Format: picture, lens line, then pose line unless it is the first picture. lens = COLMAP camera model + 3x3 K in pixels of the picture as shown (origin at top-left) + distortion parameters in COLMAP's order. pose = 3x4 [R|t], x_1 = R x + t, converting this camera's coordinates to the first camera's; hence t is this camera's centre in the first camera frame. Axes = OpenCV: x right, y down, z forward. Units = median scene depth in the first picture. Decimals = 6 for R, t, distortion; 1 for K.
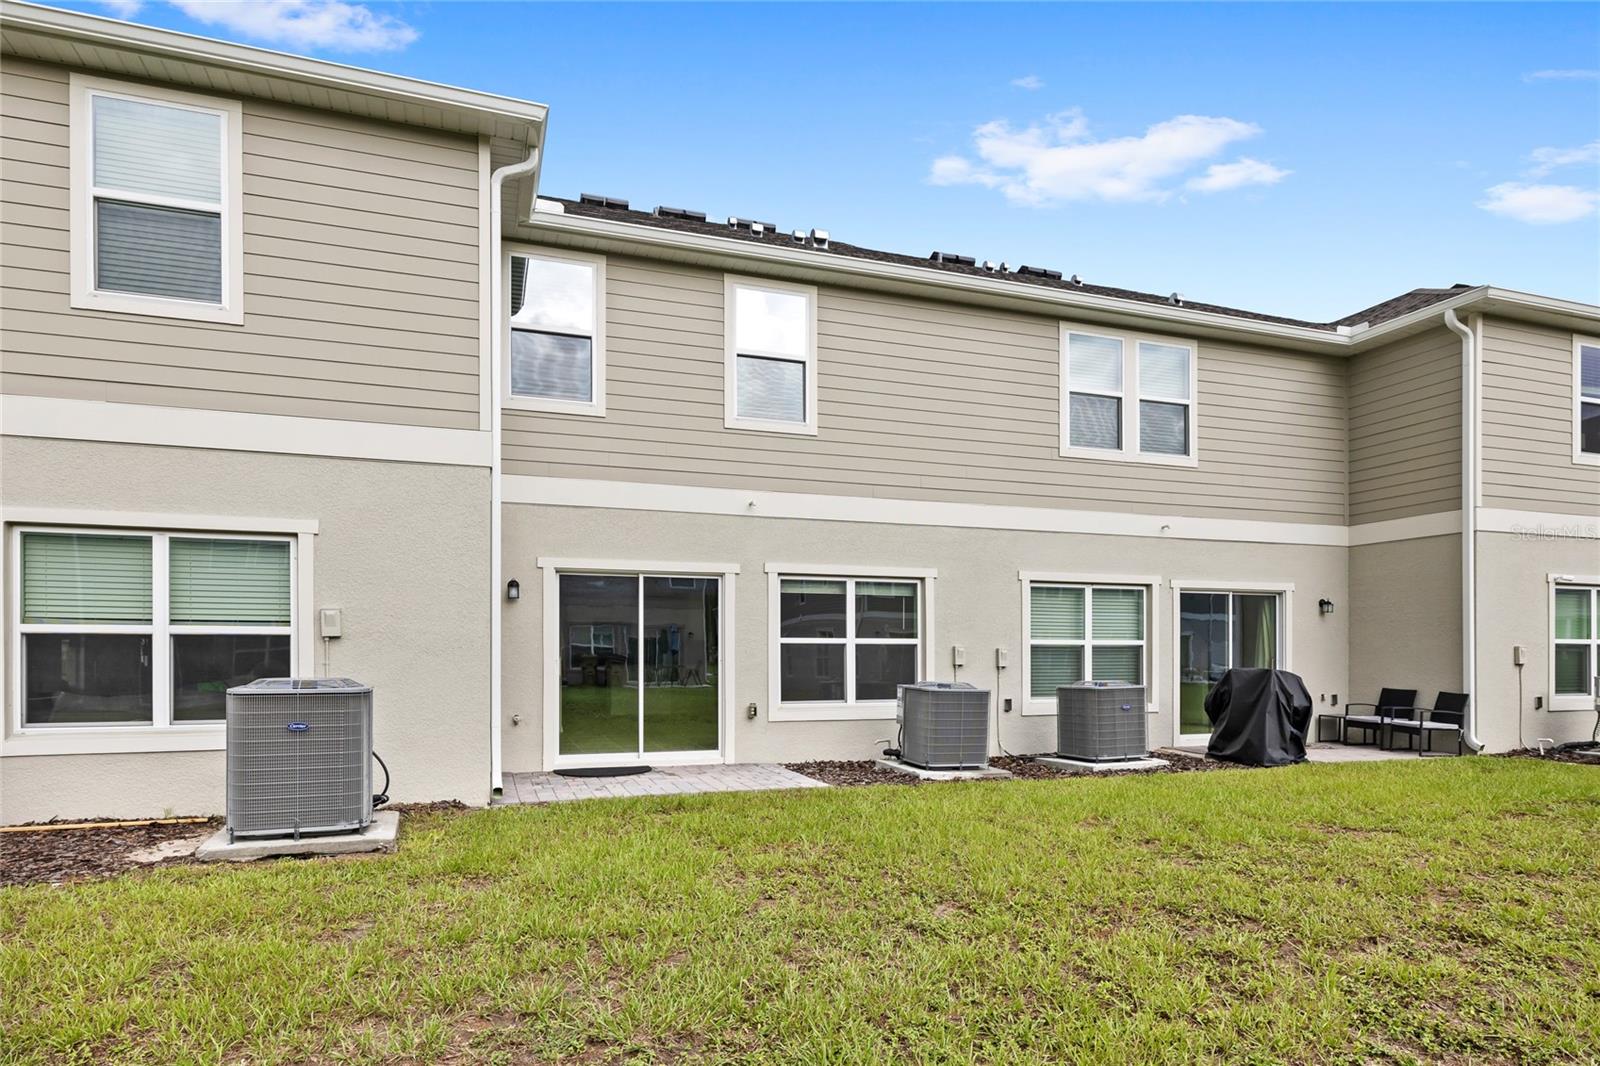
lens RADIAL K [[935.4, 0, 800.8], [0, 935.4, 538.5], [0, 0, 1]] dist [0.000891, -0.000970]
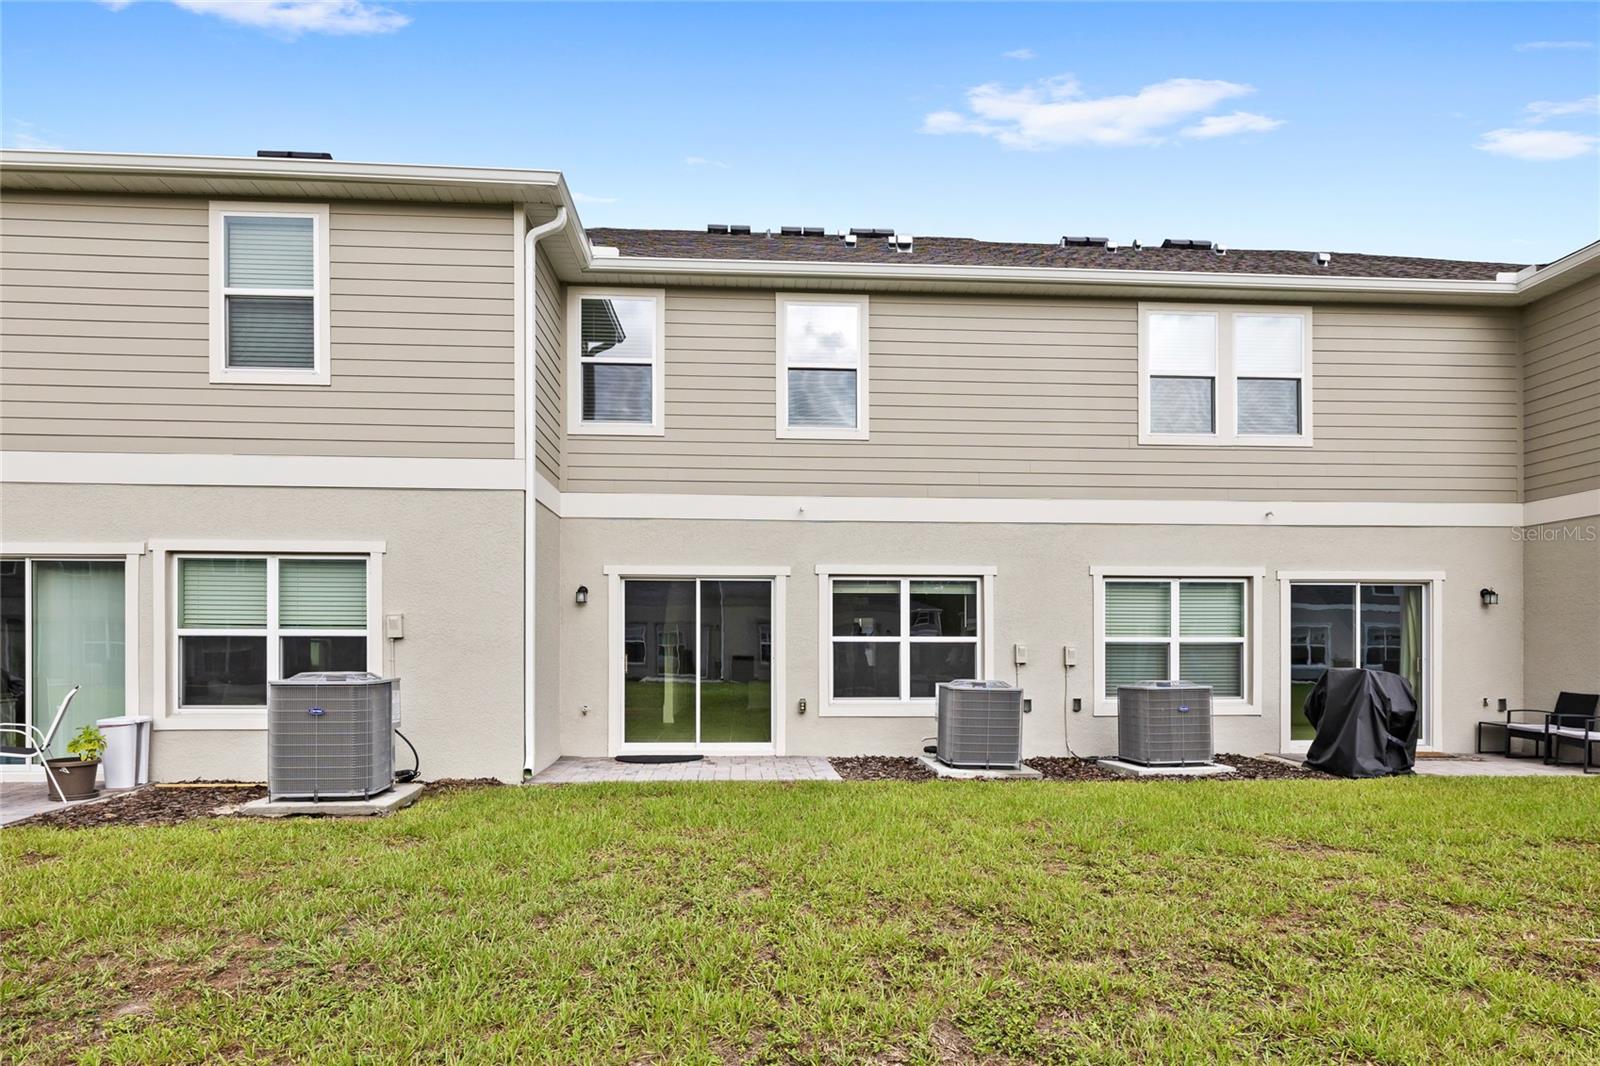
lens RADIAL K [[928.8, 0, 795.9], [0, 928.8, 528.8], [0, 0, 1]] dist [0.000434, -0.001482]
pose [[0.960973, -0.035443, -0.274361, 0.227996], [0.033494, 0.999369, -0.011785, -0.002722], [0.274606, 0.002136, 0.961555, -0.005835]]
